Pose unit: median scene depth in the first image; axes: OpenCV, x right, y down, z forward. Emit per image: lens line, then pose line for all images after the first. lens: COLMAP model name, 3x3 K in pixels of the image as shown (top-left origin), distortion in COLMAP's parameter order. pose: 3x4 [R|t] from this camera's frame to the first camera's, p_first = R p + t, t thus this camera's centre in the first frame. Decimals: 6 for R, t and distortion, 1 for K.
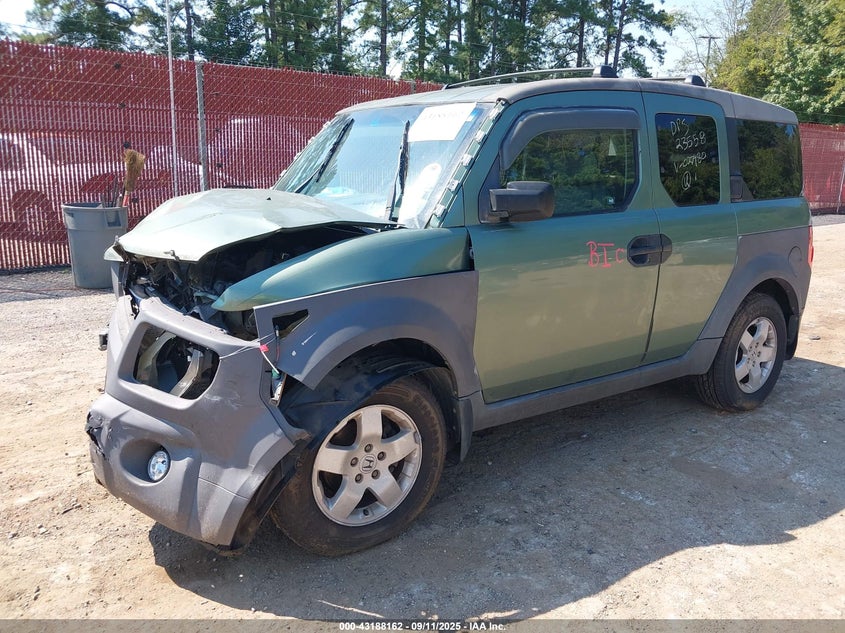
lens RADIAL K [[683.8, 0, 420.3], [0, 683.8, 316.2], [0, 0, 1]] dist [0.006164, 0.005618]
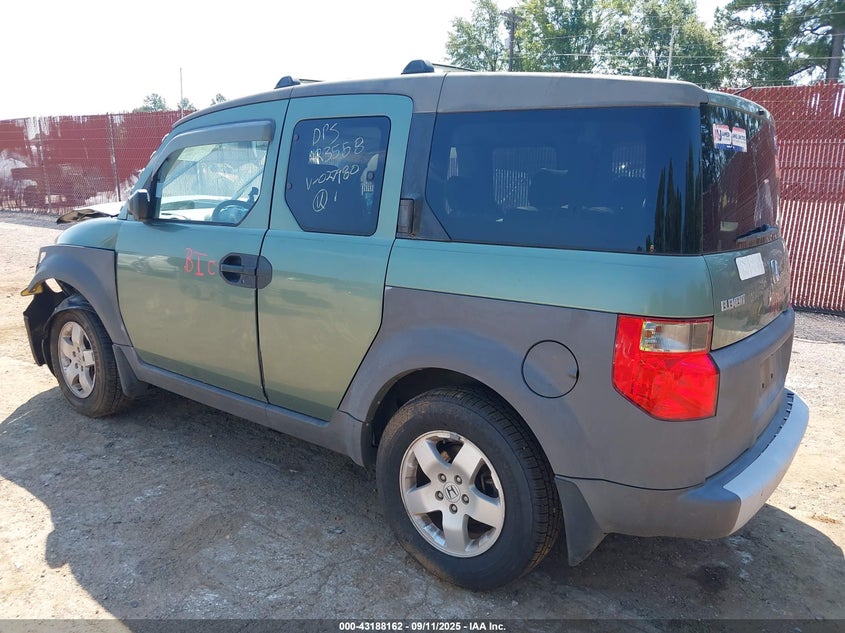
lens RADIAL K [[683.8, 0, 420.3], [0, 683.8, 316.2], [0, 0, 1]] dist [0.006164, 0.005618]
pose [[0.281244, 0.177729, -0.943035, 1.220028], [-0.237008, 0.965122, 0.111208, -0.185505], [0.929908, 0.192230, 0.313558, 0.898641]]
